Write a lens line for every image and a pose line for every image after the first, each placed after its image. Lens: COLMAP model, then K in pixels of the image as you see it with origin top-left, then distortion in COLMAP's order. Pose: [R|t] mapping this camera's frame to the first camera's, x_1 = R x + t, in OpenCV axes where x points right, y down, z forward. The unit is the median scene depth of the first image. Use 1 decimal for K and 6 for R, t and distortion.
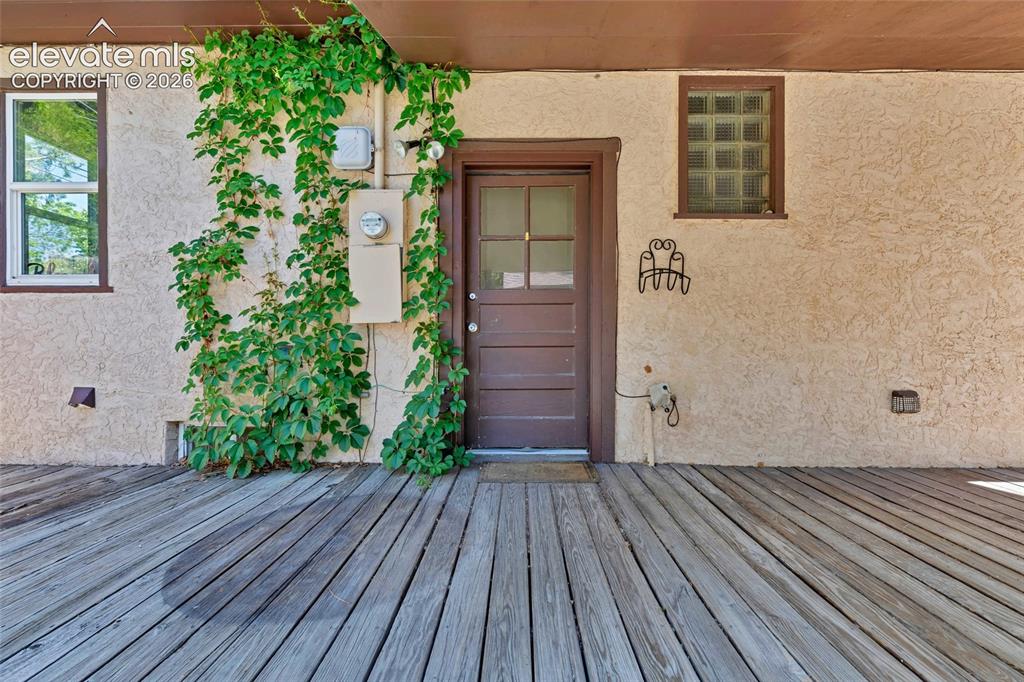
lens RADIAL K [[470.1, 0, 513.6], [0, 470.1, 340.5], [0, 0, 1]] dist [0.002713, -0.001178]
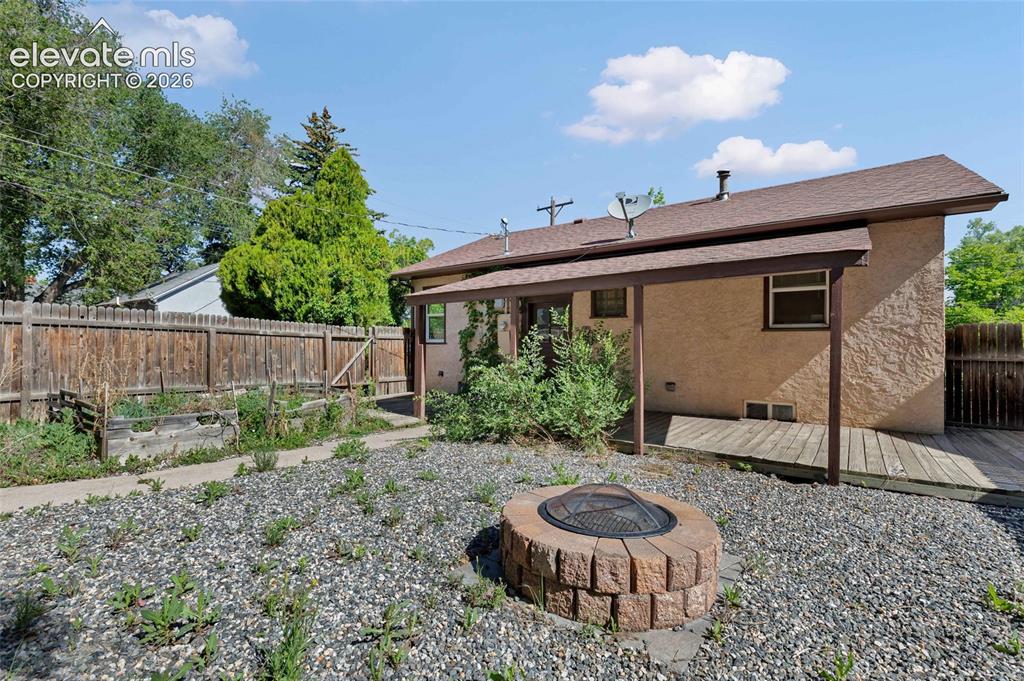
lens RADIAL K [[470.1, 0, 512.0], [0, 470.1, 345.6], [0, 0, 1]] dist [0.002713, -0.001178]
pose [[0.812701, 0.000328, -0.582681, 1.630681], [-0.006025, 0.999951, -0.007842, -0.070186], [0.582650, 0.009884, 0.812663, -1.610990]]
